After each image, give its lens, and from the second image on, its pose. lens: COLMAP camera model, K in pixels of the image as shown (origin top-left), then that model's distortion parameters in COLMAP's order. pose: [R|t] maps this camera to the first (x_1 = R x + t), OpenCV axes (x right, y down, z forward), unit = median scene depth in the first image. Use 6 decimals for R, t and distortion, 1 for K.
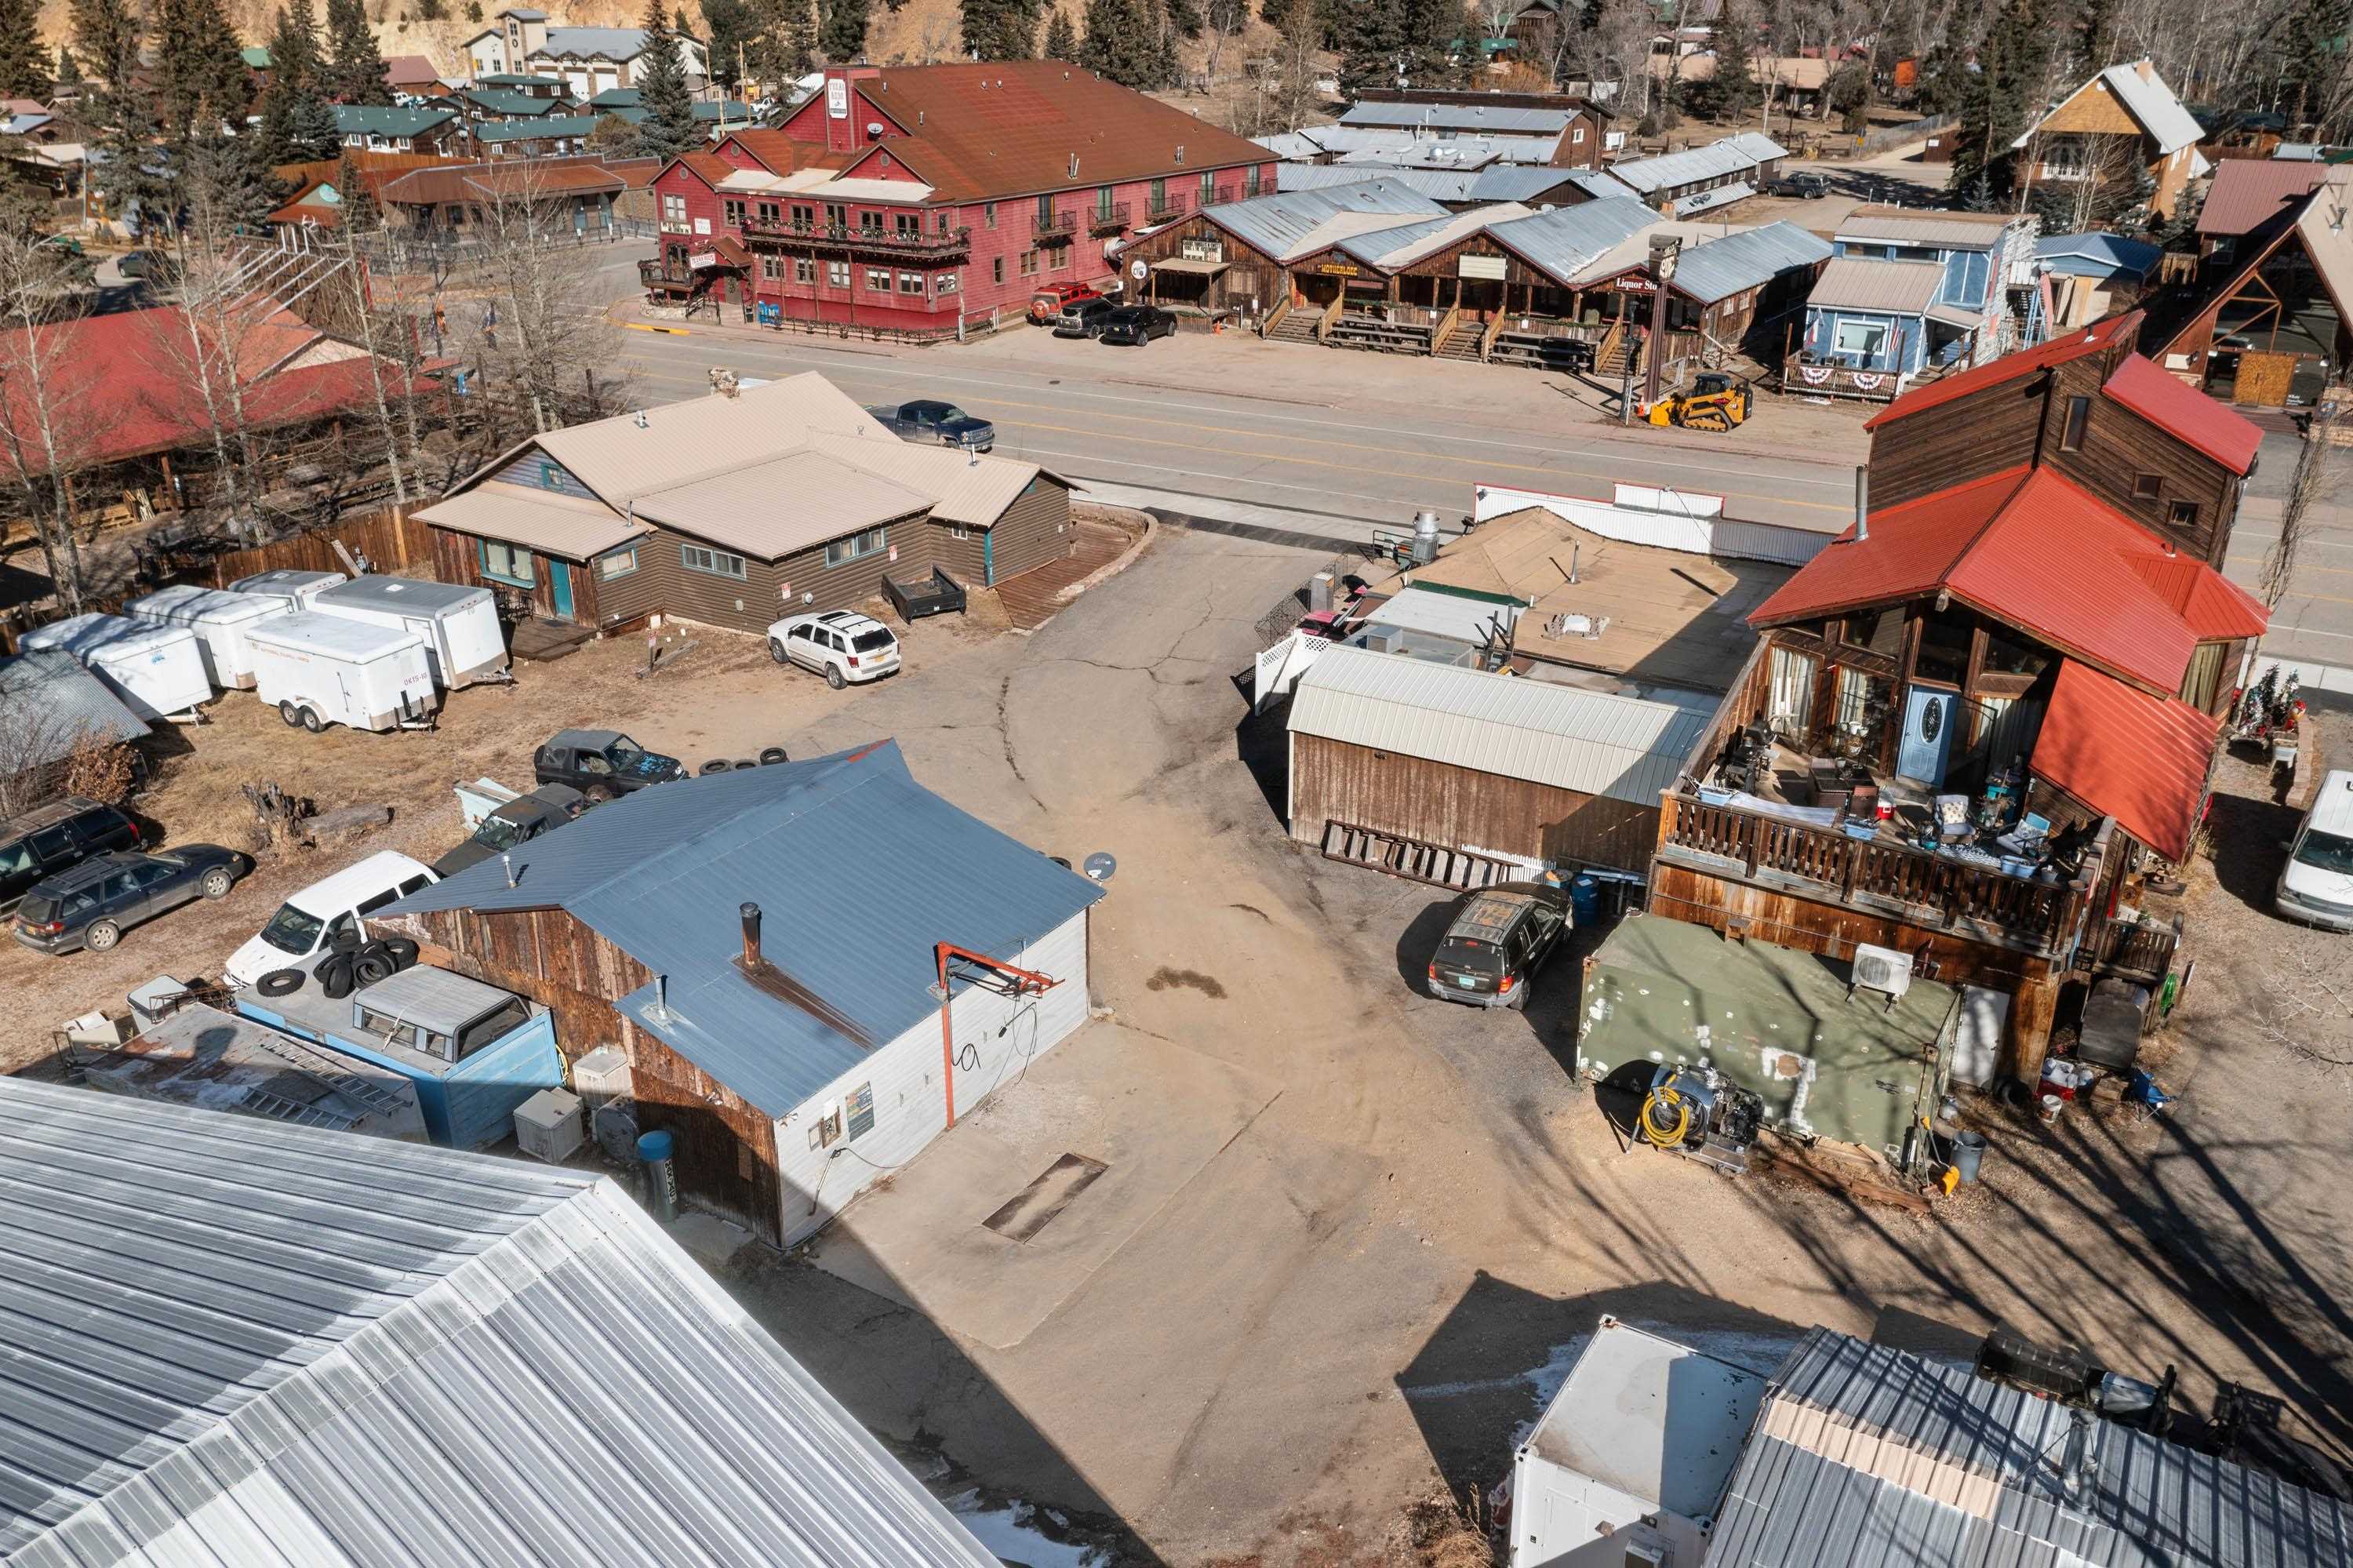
lens RADIAL K [[1858.6, 0, 1176.5], [0, 1858.6, 784.0], [0, 0, 1]] dist [-0.002146, 0.004394]
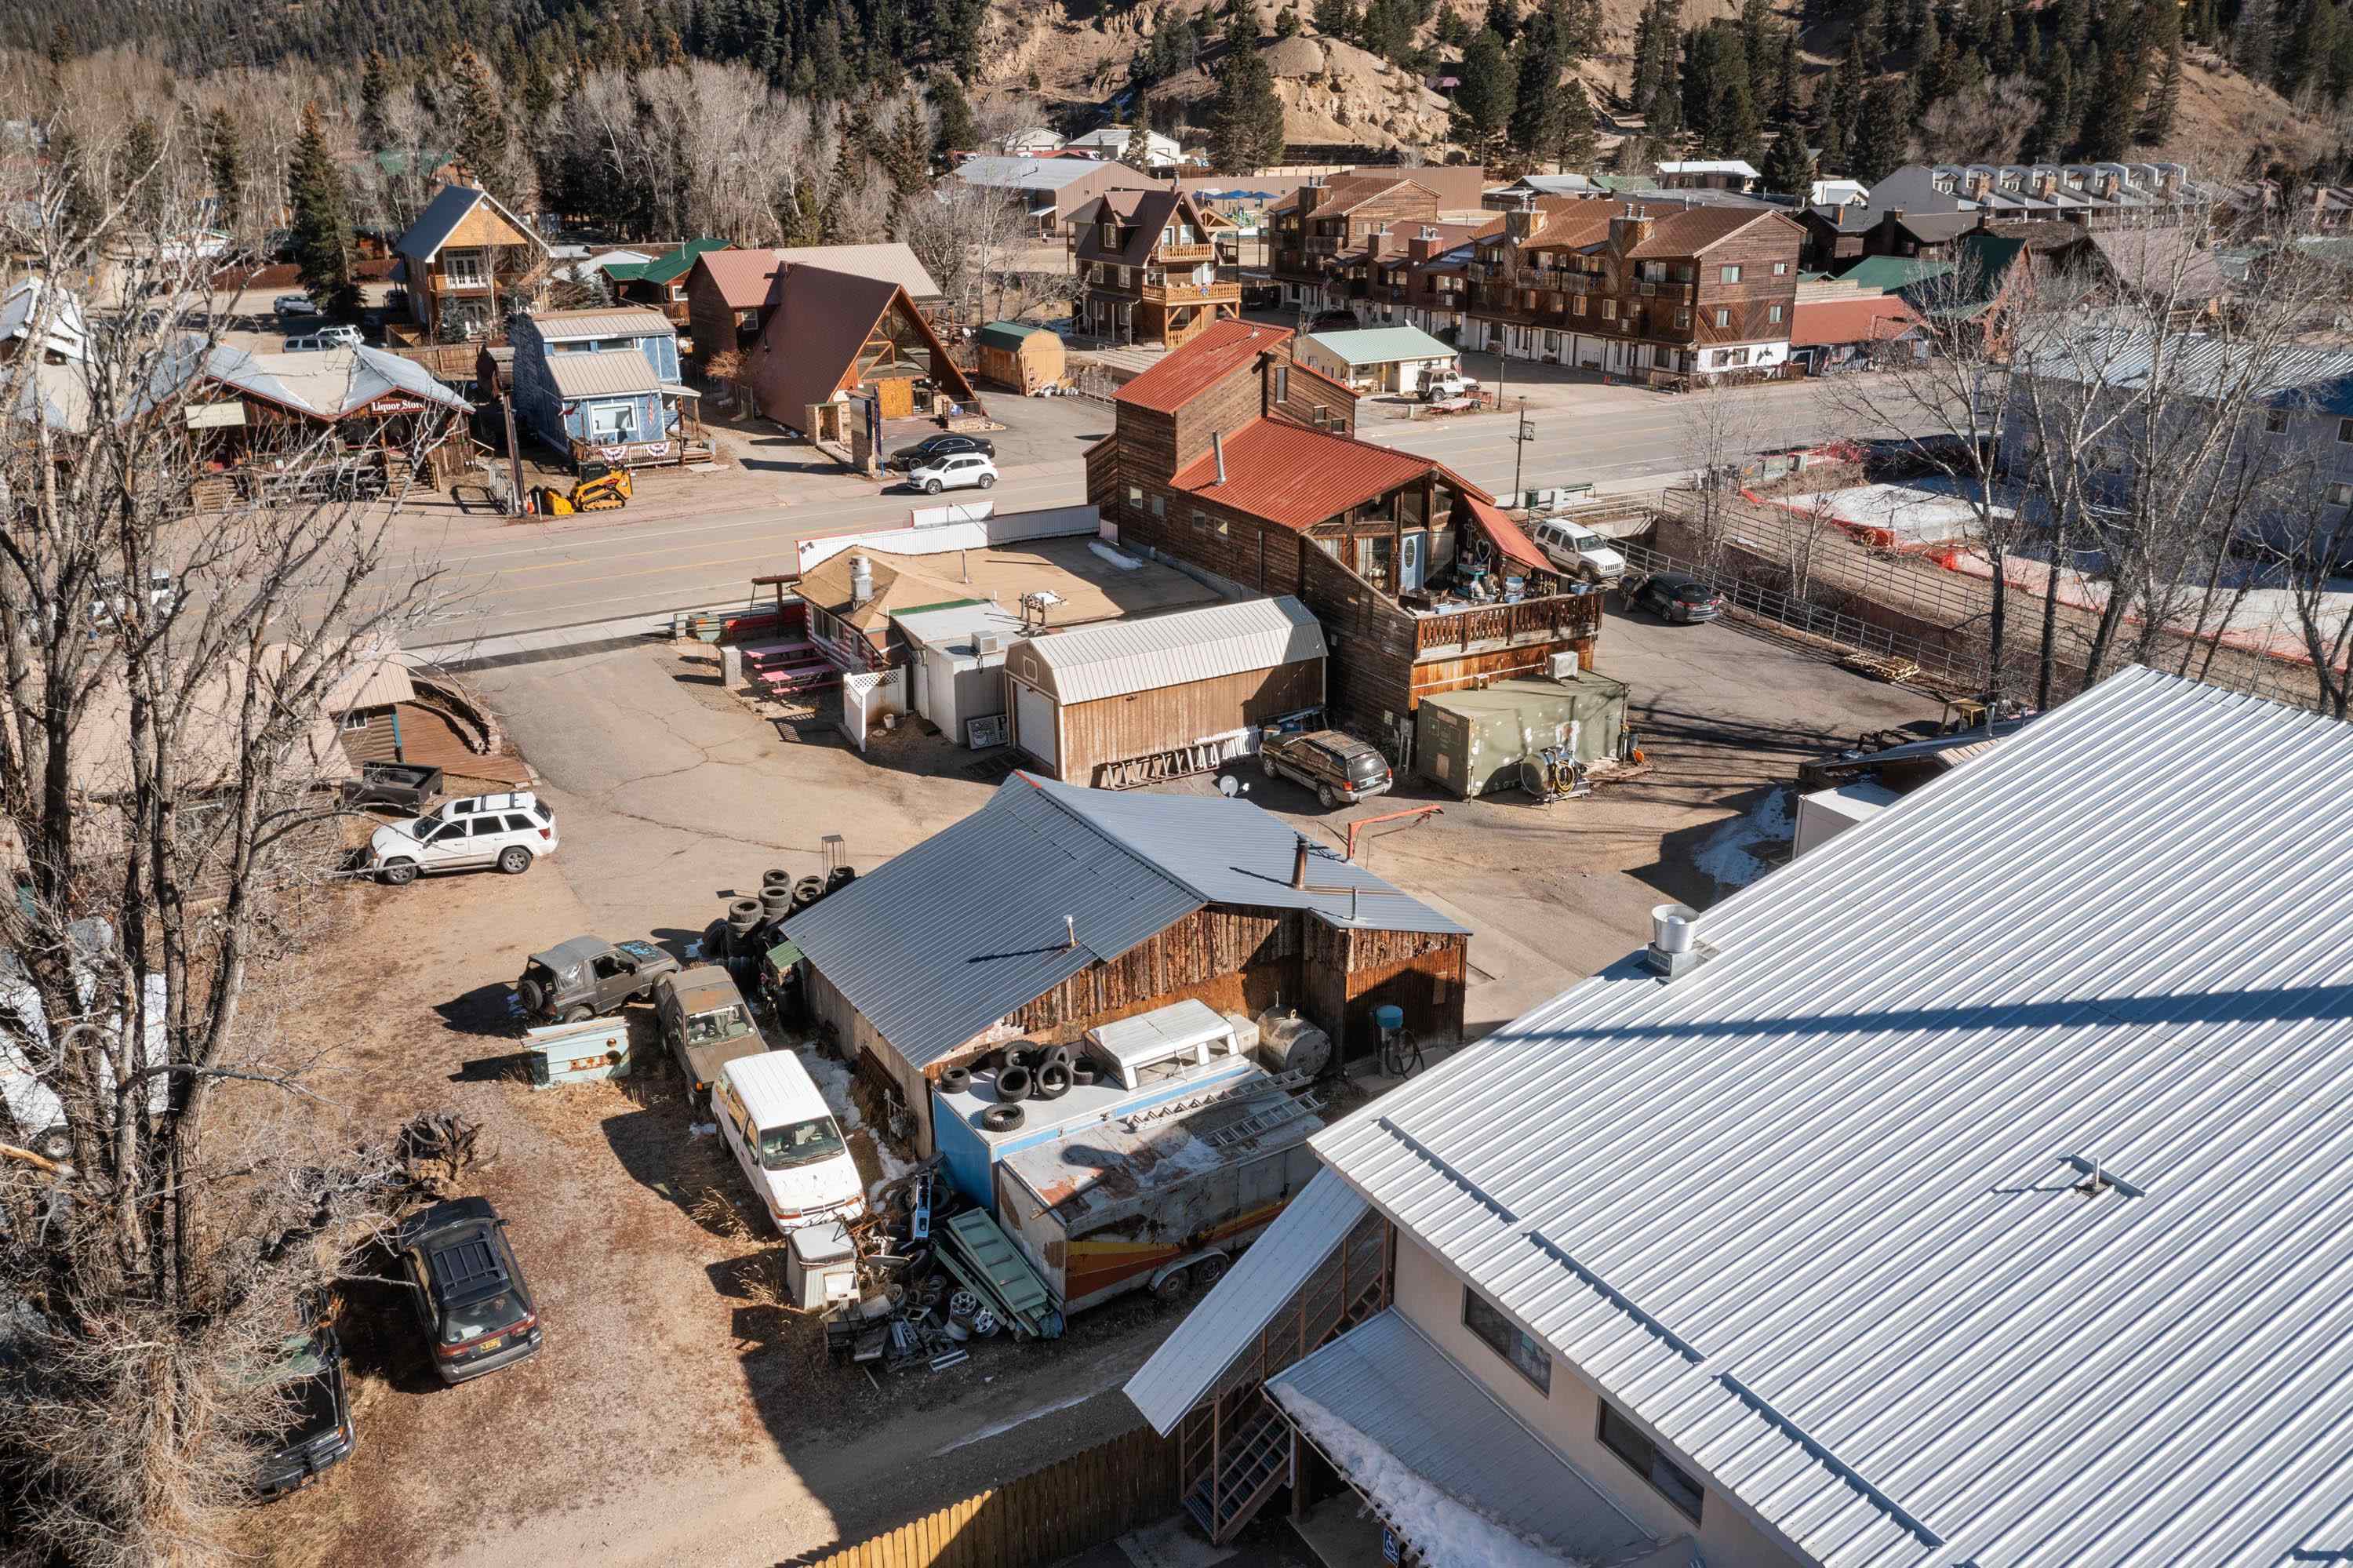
lens RADIAL K [[1858.6, 0, 1176.5], [0, 1858.6, 784.0], [0, 0, 1]] dist [-0.002146, 0.004394]
pose [[0.466844, -0.304208, 0.830370, -0.786680], [0.356854, 0.923932, 0.137857, -0.103559], [-0.809142, 0.231963, 0.539890, 0.235662]]
